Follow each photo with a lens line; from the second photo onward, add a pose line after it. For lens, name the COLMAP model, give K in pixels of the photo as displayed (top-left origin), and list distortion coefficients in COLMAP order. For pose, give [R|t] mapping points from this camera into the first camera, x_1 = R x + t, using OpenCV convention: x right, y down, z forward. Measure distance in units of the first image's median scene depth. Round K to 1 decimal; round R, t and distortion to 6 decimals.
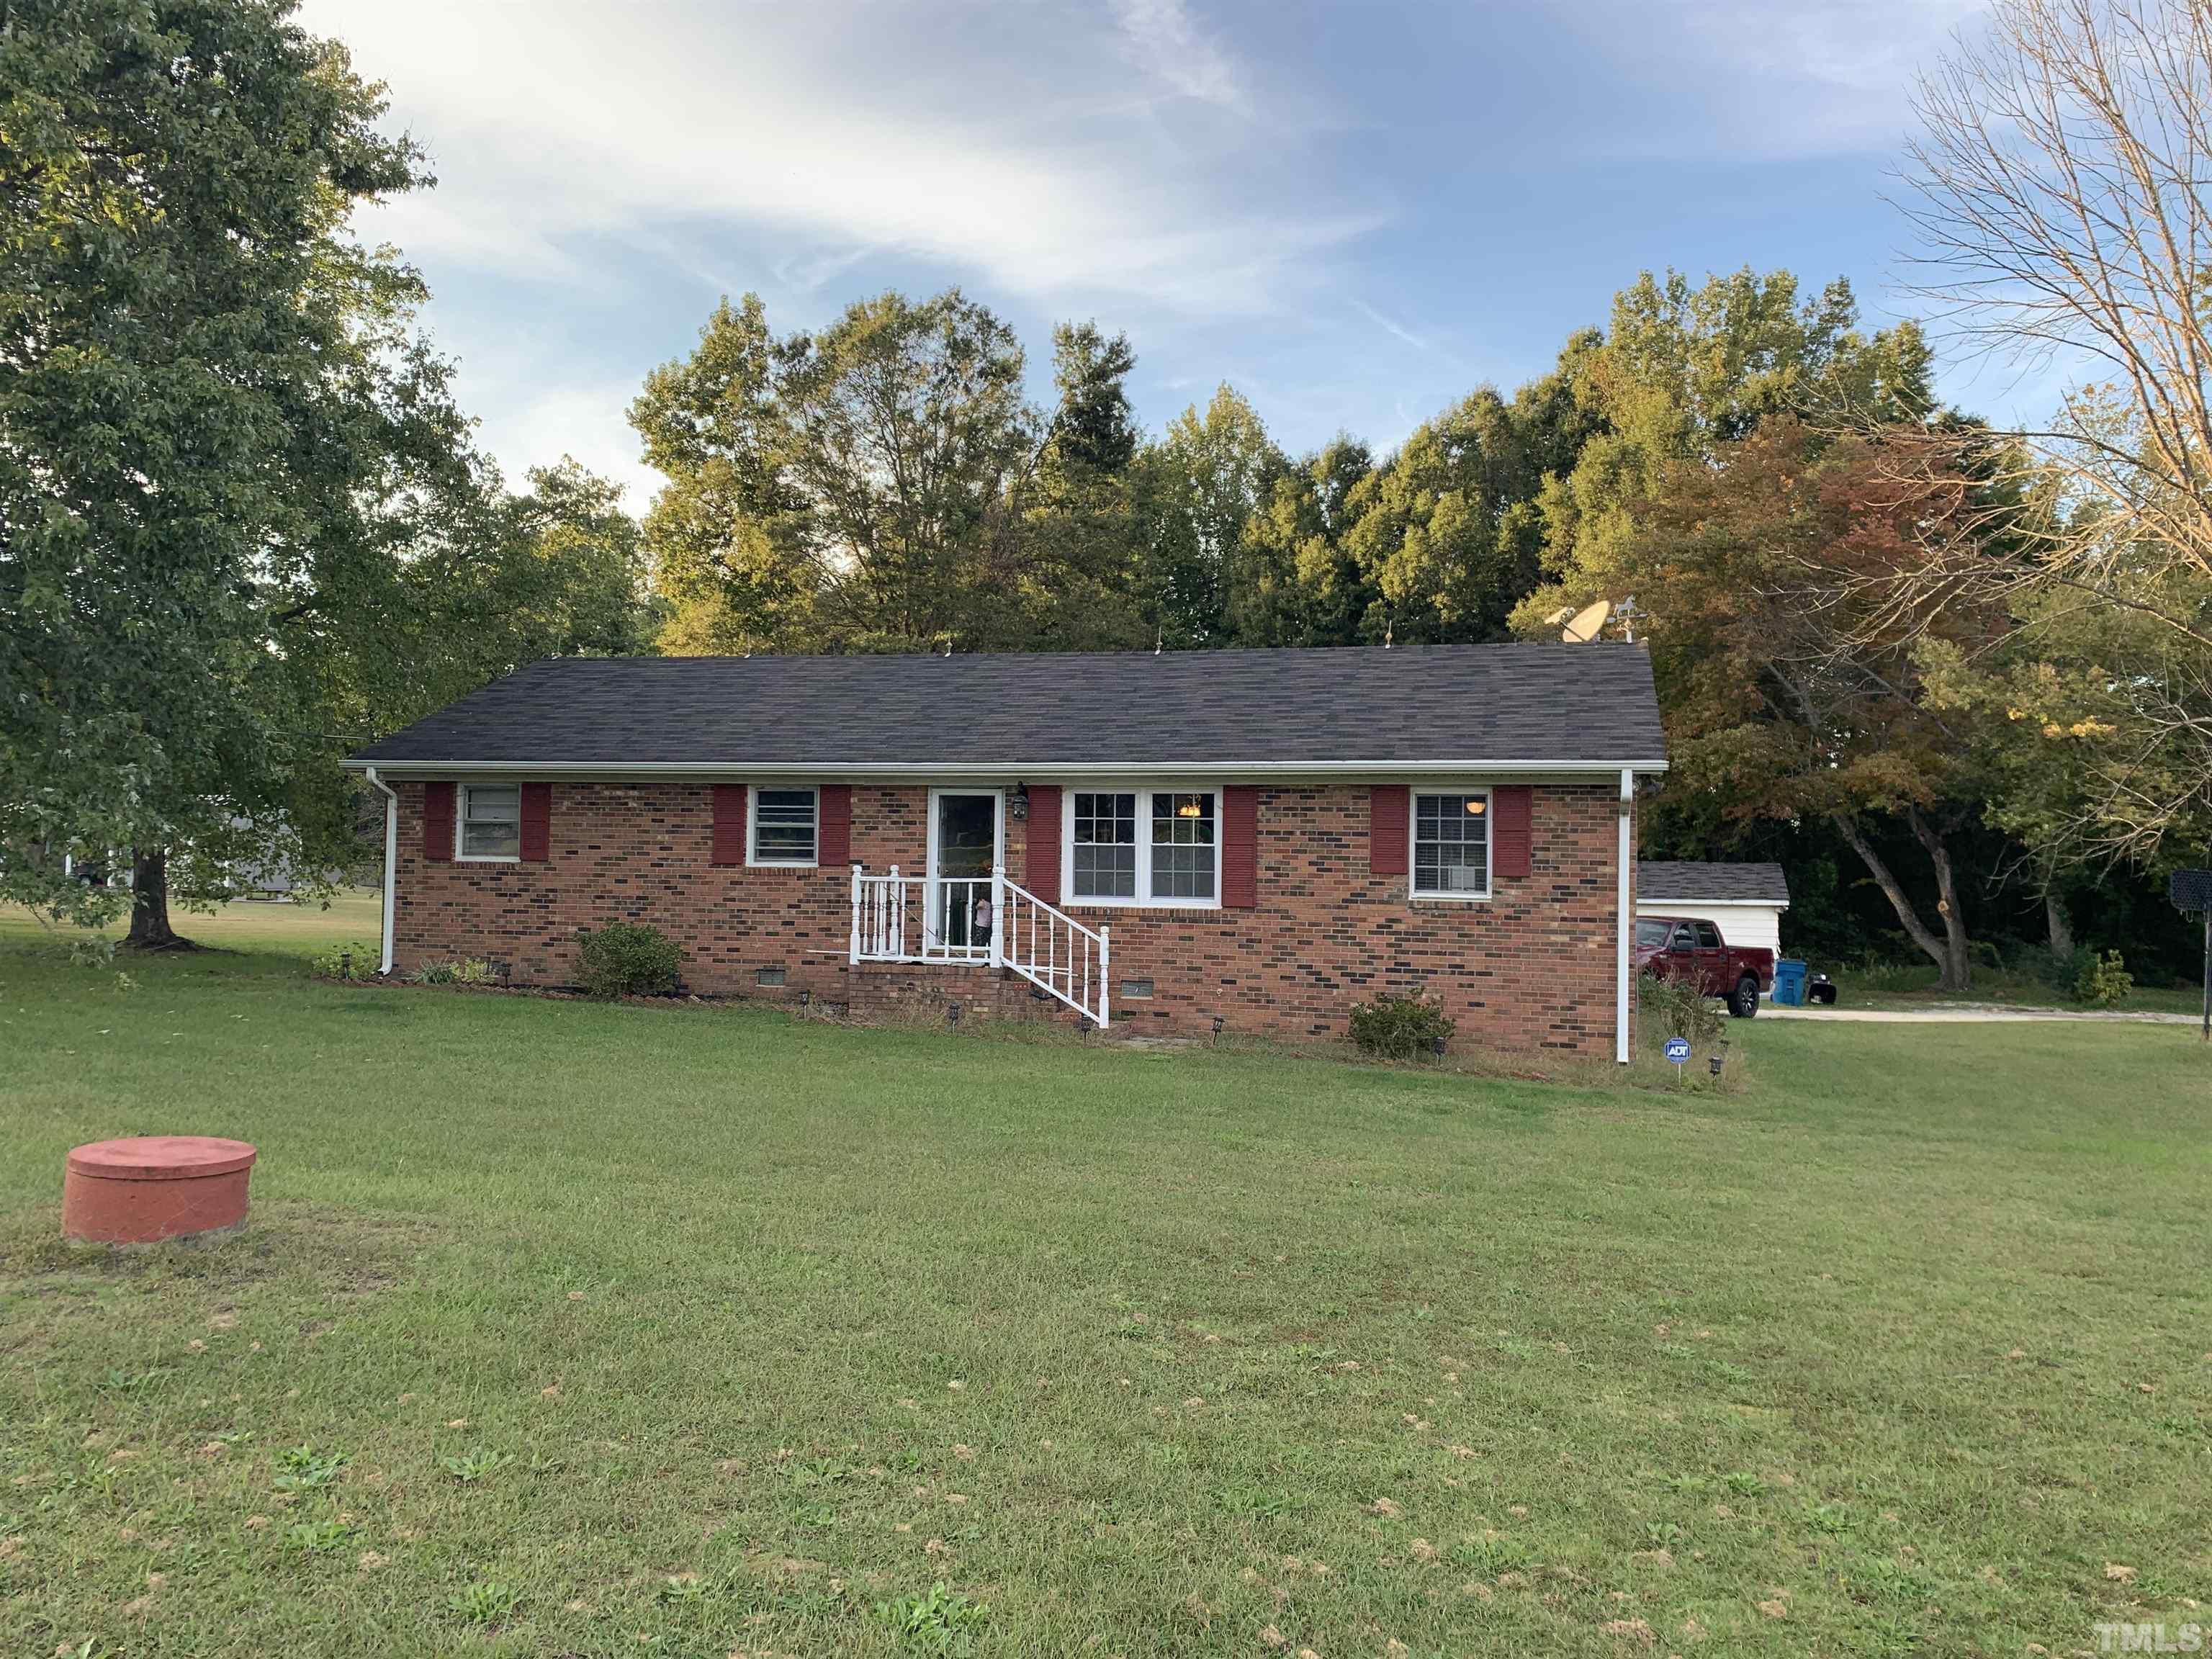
lens RADIAL K [[1671.3, 0, 1106.2], [0, 1671.3, 797.2], [0, 0, 1]] dist [0.095943, -0.148531]
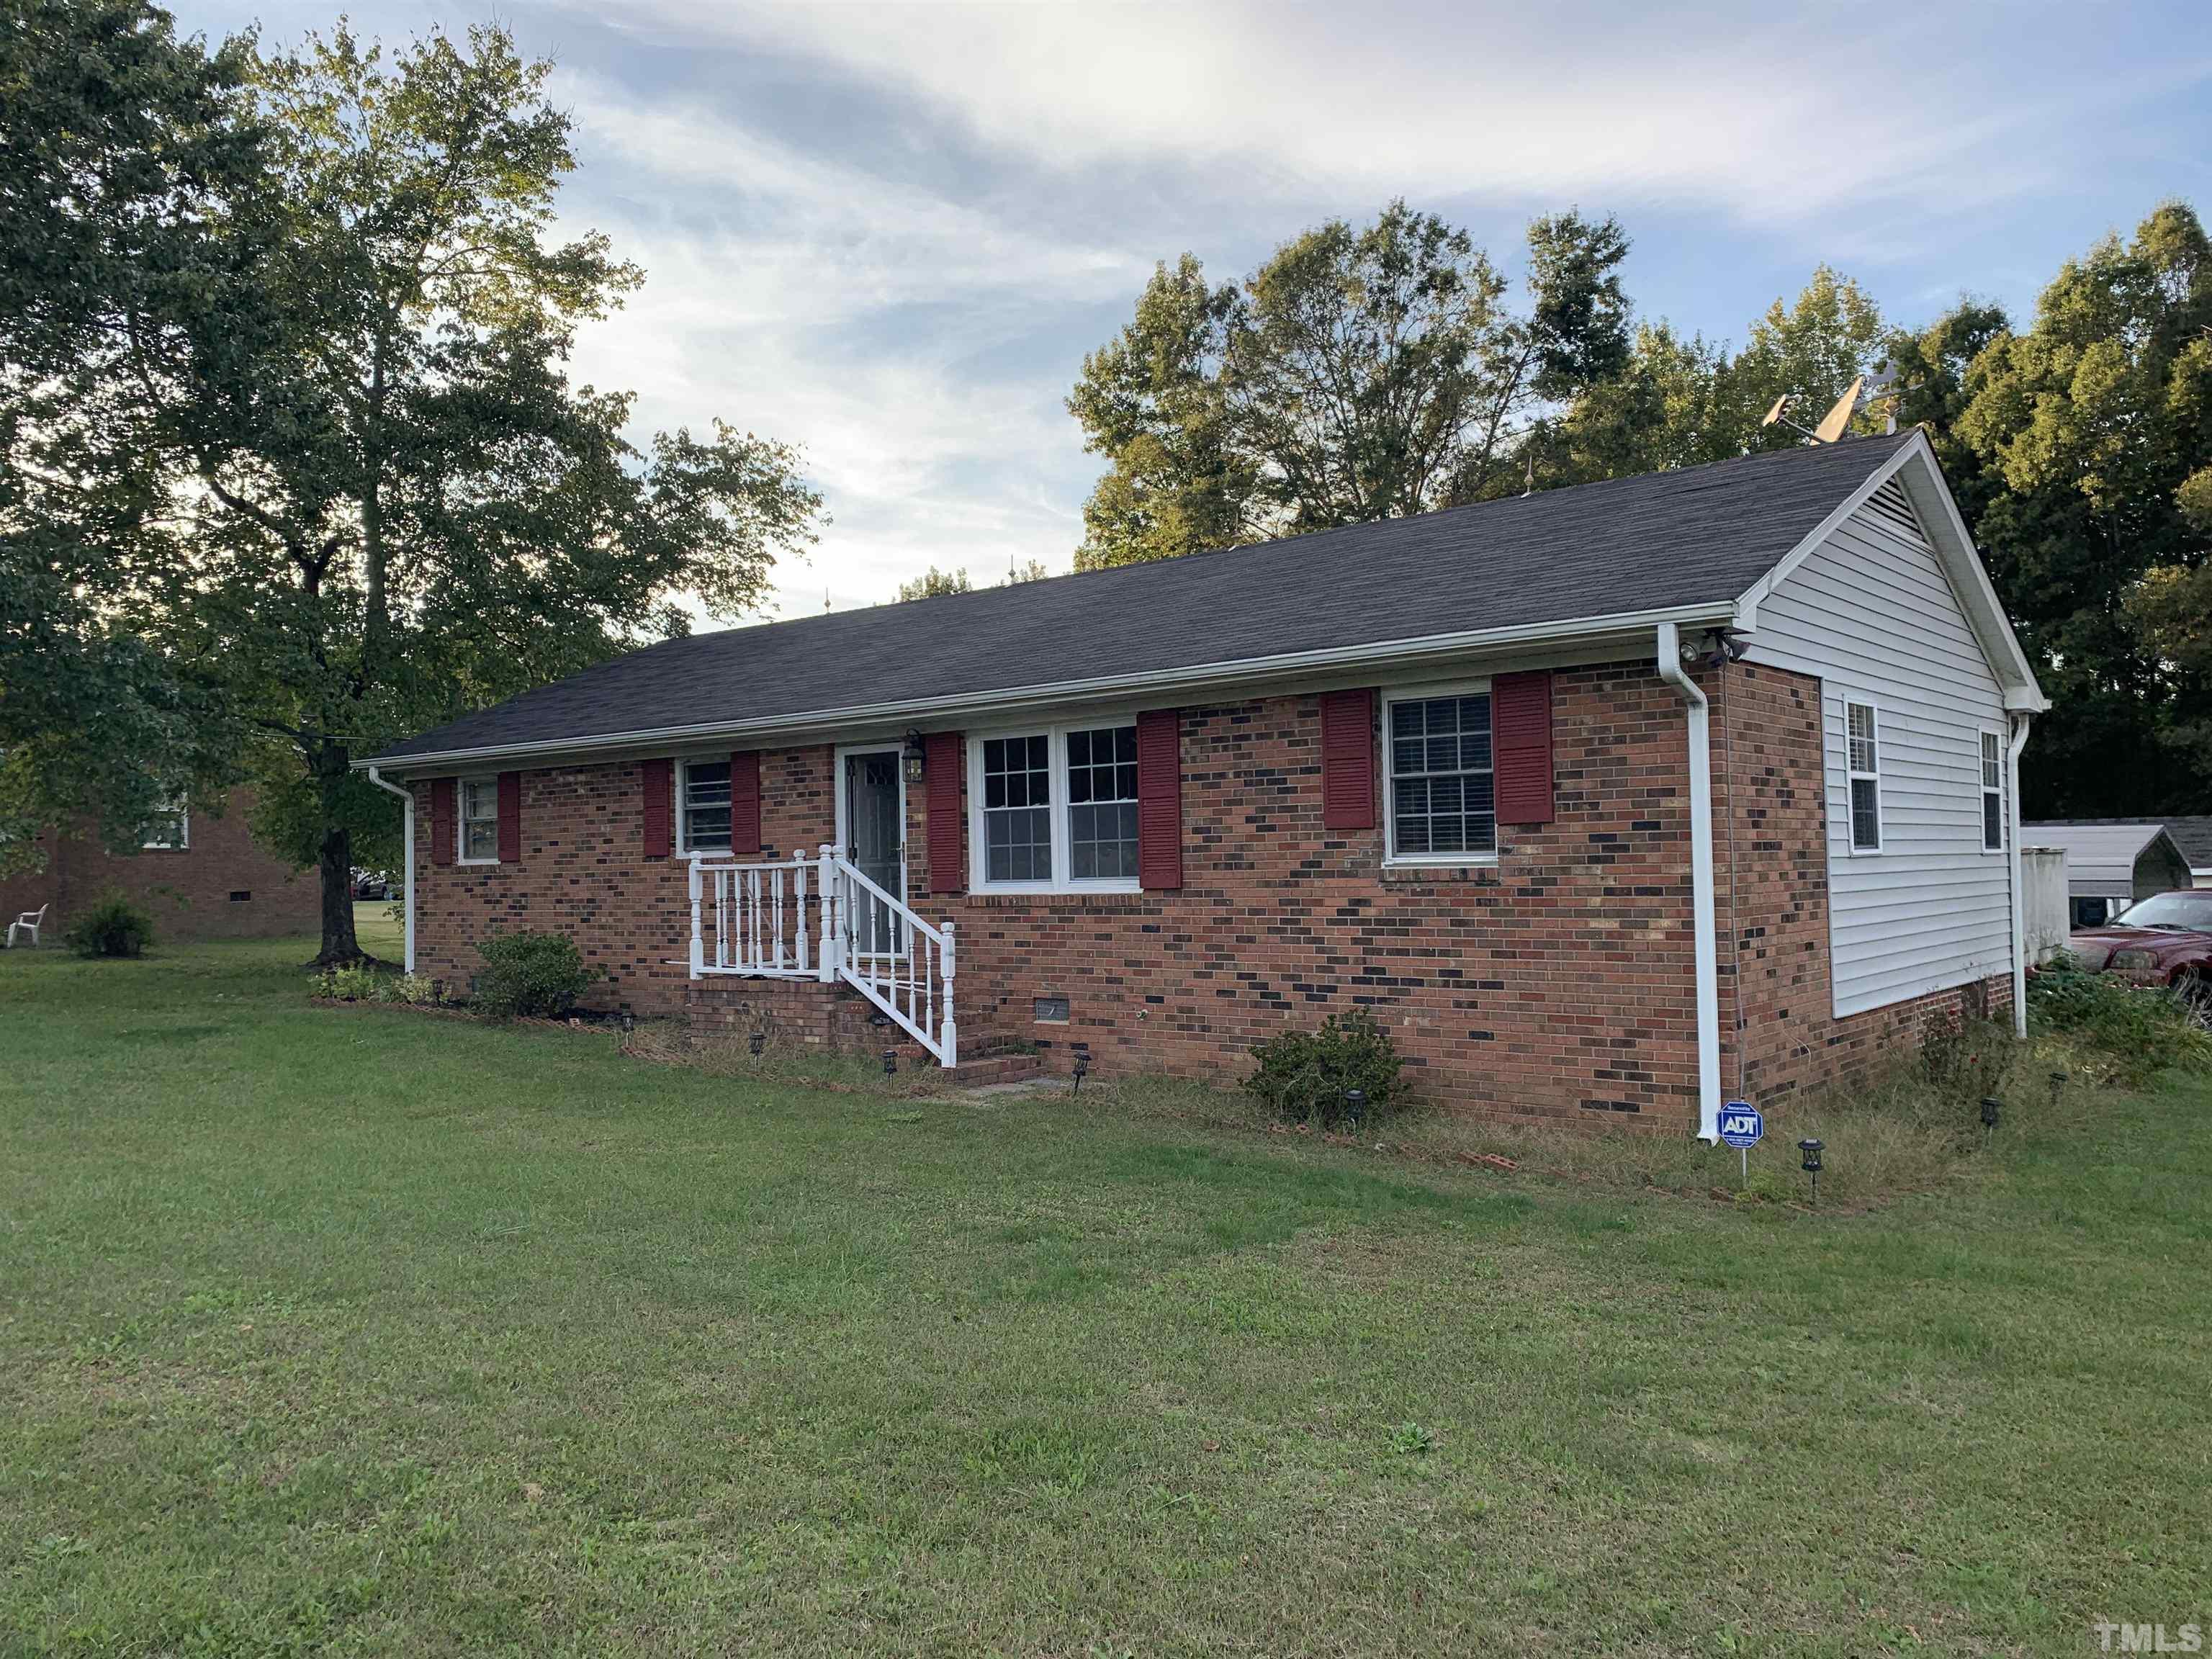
lens RADIAL K [[1671.3, 0, 1106.2], [0, 1671.3, 797.2], [0, 0, 1]] dist [0.095943, -0.148531]
pose [[0.907400, -0.054000, -0.416785, 0.341283], [0.052626, 0.998505, -0.014796, 0.037029], [0.416961, -0.008508, 0.908885, 0.371301]]
